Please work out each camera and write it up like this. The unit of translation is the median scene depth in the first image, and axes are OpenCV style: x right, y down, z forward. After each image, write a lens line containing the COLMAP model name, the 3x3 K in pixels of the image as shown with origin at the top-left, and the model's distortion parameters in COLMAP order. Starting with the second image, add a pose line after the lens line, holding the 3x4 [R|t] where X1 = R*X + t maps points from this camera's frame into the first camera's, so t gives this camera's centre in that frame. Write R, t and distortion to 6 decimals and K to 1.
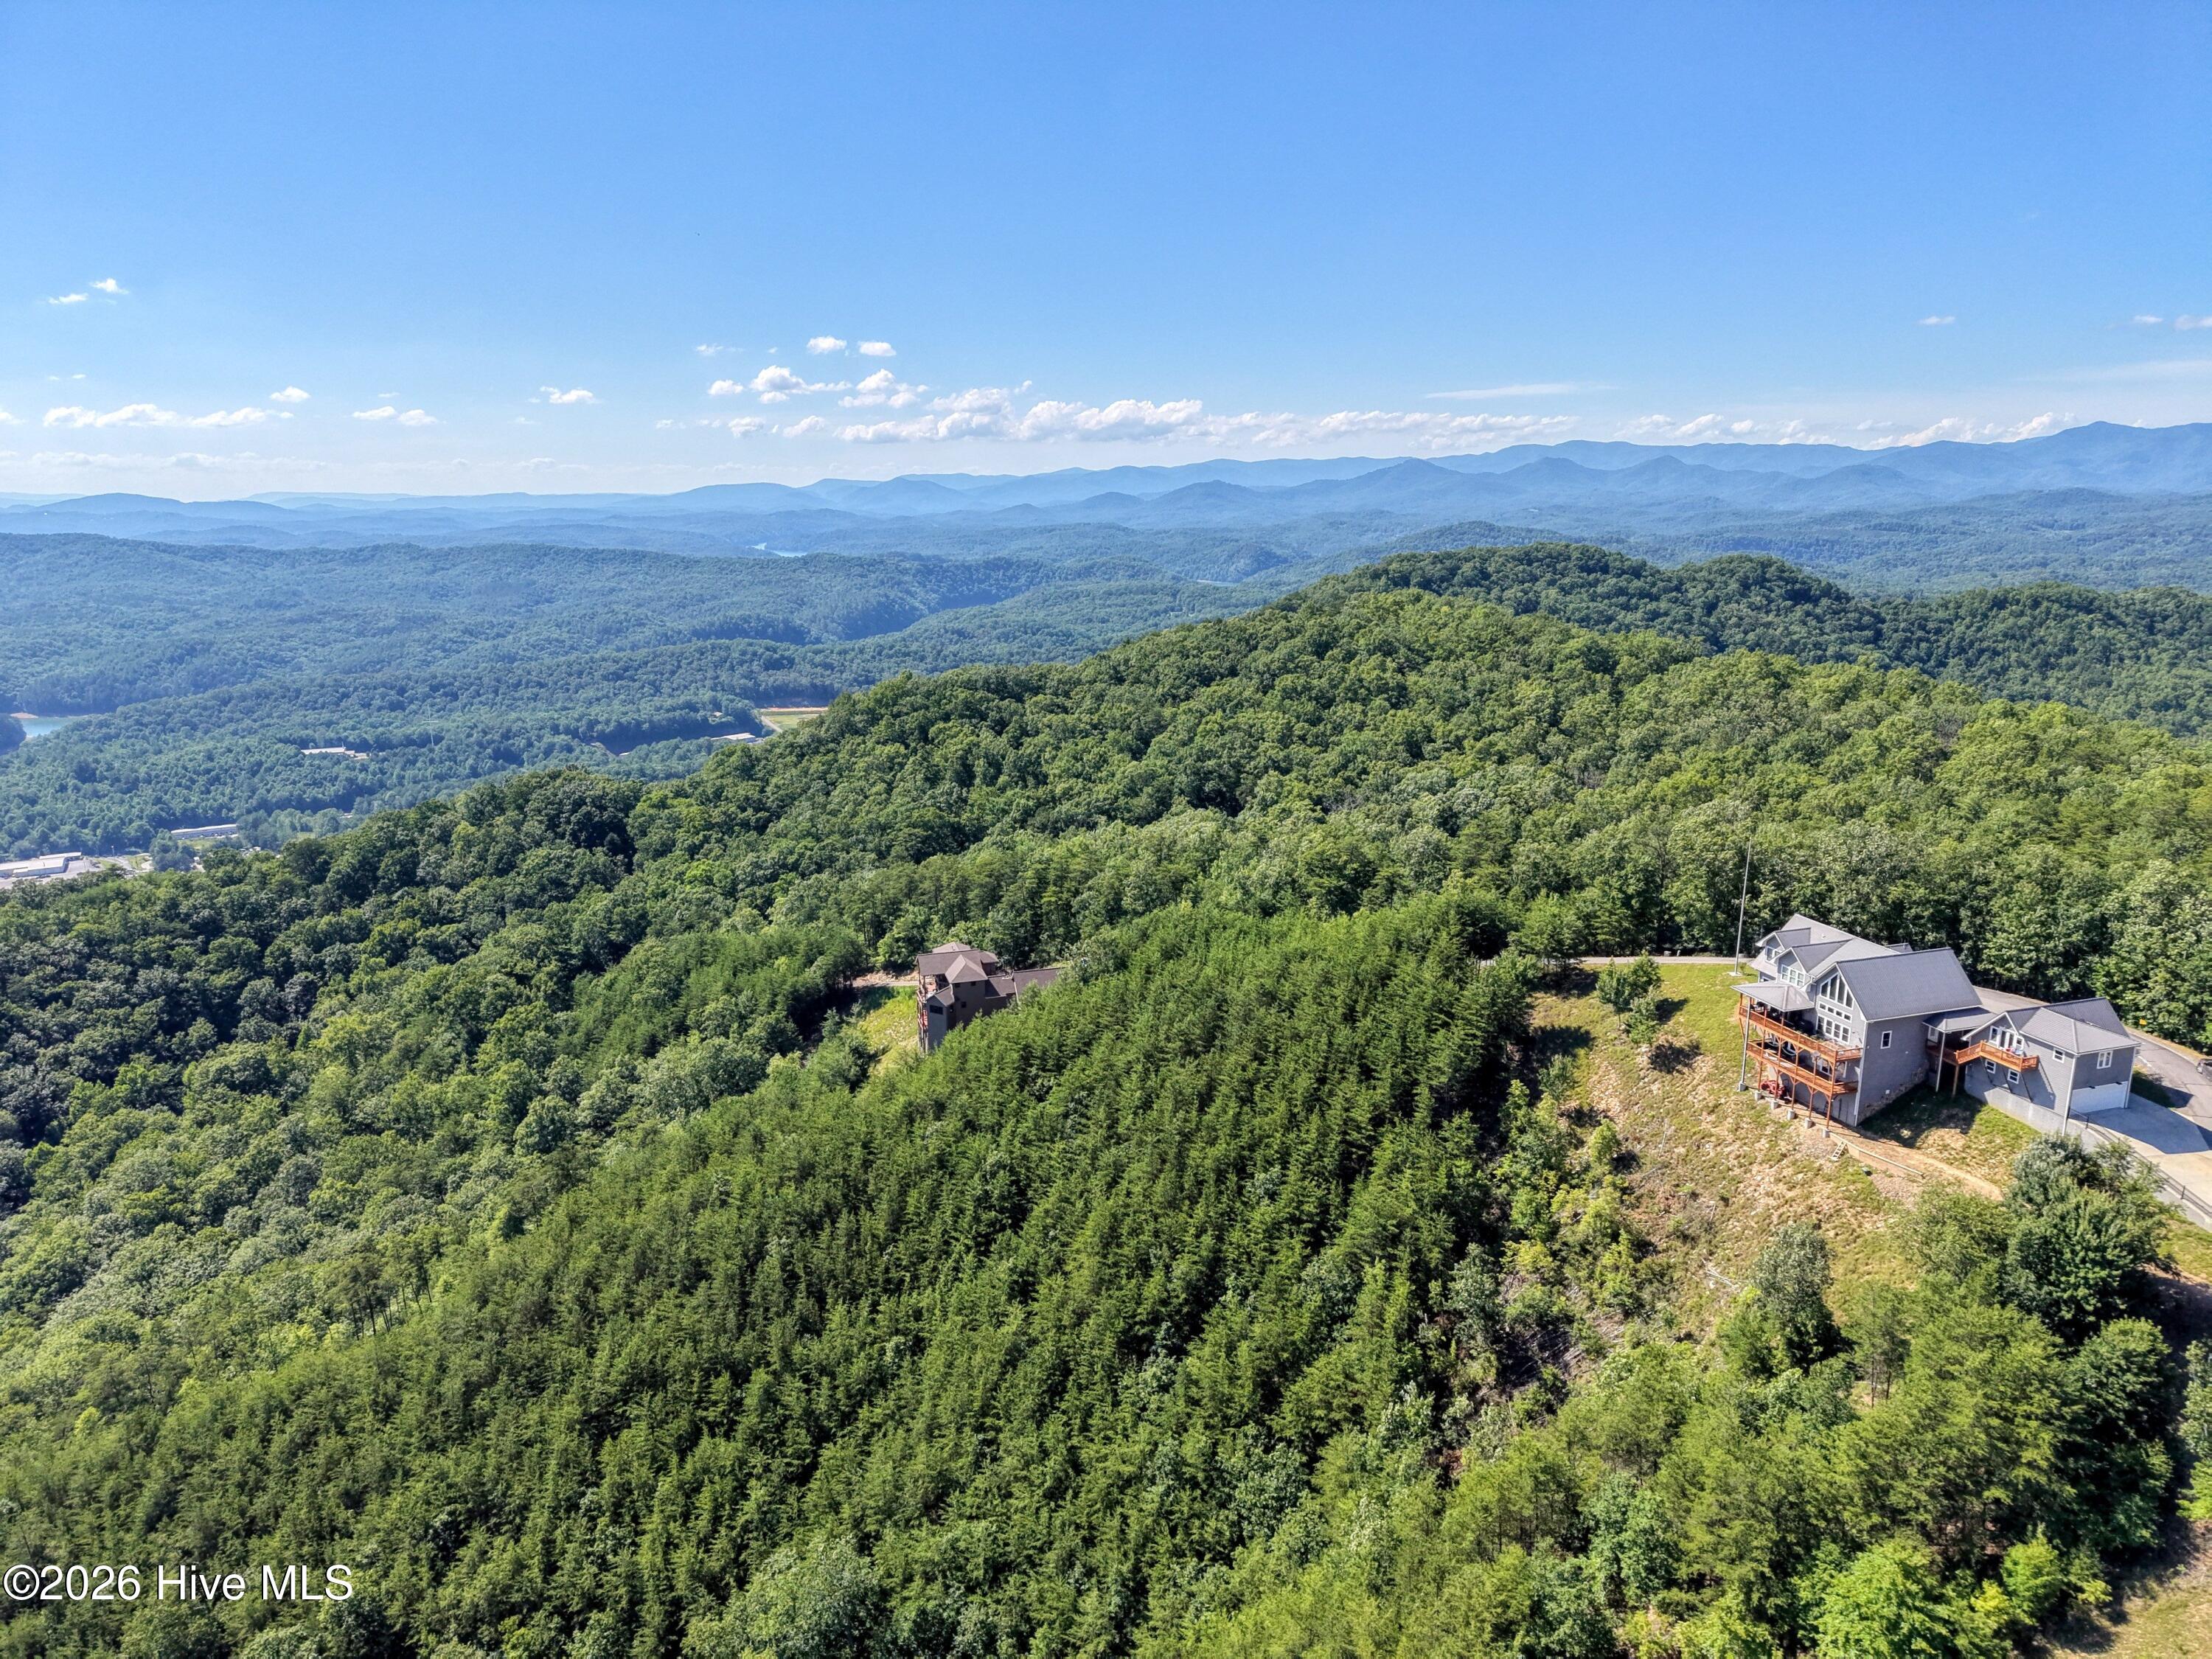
lens RADIAL K [[1475.6, 0, 1090.1], [0, 1475.6, 818.3], [0, 0, 1]] dist [0.038960, -0.034827]
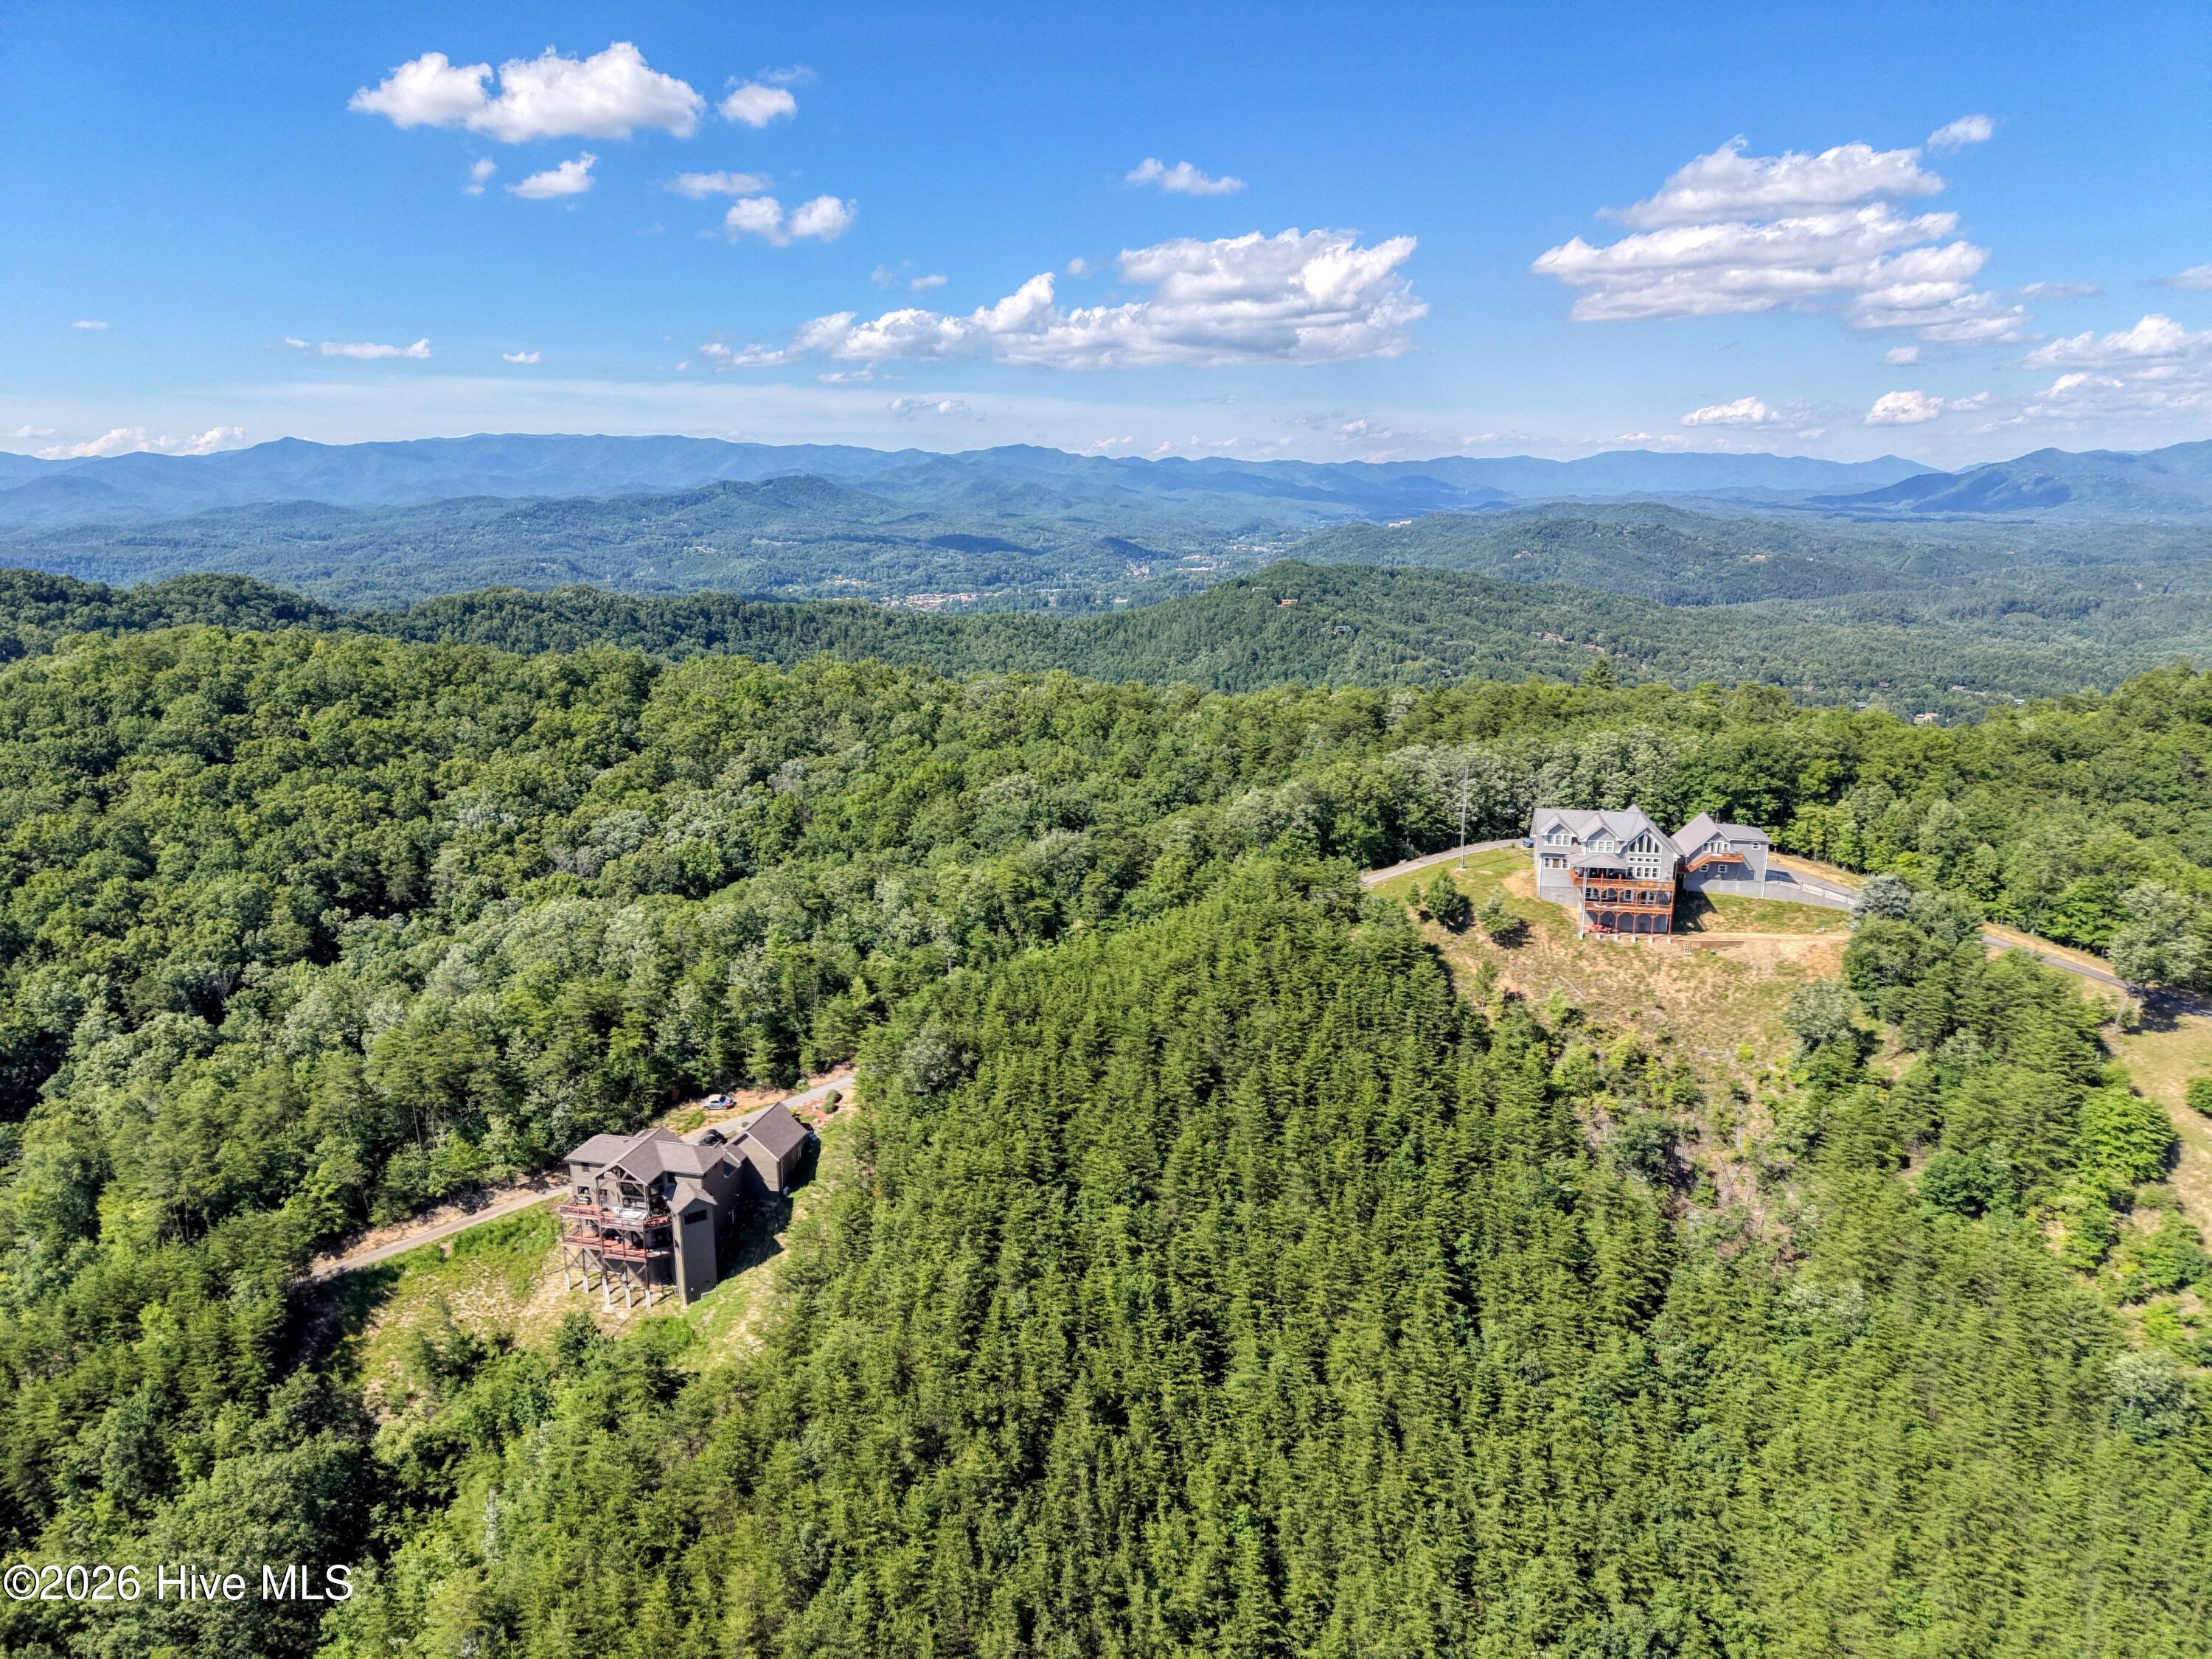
lens RADIAL K [[1475.6, 0, 1102.8], [0, 1475.6, 831.5], [0, 0, 1]] dist [0.038960, -0.034827]
pose [[0.480061, -0.196561, 0.854930, -0.118182], [0.196118, 0.973954, 0.113802, -0.019918], [-0.855032, 0.113035, 0.506107, 0.085053]]
